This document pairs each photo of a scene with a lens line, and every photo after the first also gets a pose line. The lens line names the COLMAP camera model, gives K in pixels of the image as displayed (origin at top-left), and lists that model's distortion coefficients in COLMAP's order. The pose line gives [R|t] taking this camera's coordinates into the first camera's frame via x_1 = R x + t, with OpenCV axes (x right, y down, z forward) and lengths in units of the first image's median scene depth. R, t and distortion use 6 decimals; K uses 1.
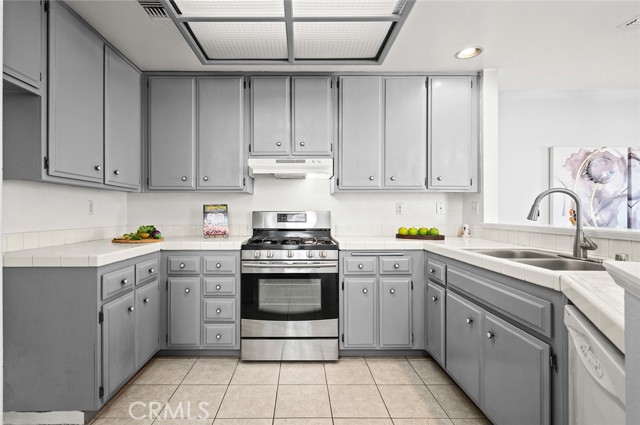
lens RADIAL K [[309.6, 0, 306.3], [0, 309.6, 212.3], [0, 0, 1]] dist [-0.002448, 0.002471]
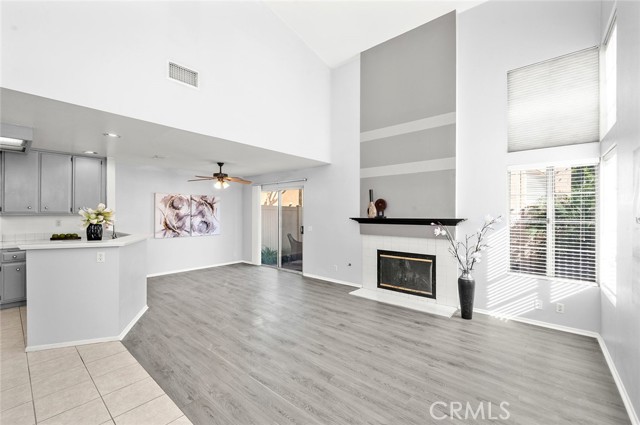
lens RADIAL K [[272.9, 0, 320.5], [0, 272.9, 210.3], [0, 0, 1]] dist [0.001787, 0.001181]
pose [[0.656504, 0.008776, 0.754272, 0.120180], [-0.004797, 0.999961, -0.007460, -0.090804], [-0.754308, 0.001279, 0.656520, -1.317270]]
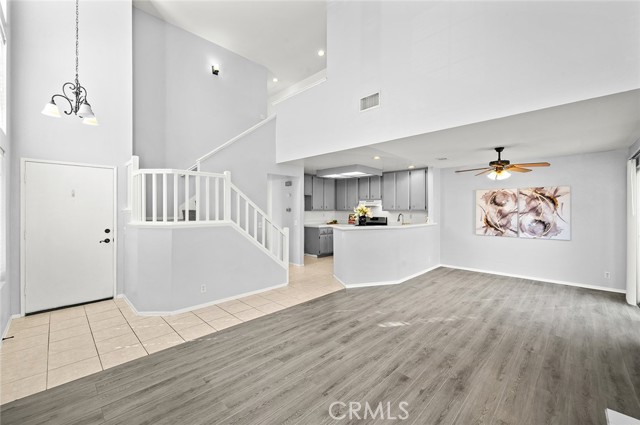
lens RADIAL K [[258.8, 0, 316.3], [0, 258.8, 208.0], [0, 0, 1]] dist [-0.004654, -0.000267]
pose [[0.694765, -0.003069, -0.719231, 1.531118], [0.000437, 0.999993, -0.003845, -0.086470], [0.719237, 0.002357, 0.694761, -1.303117]]
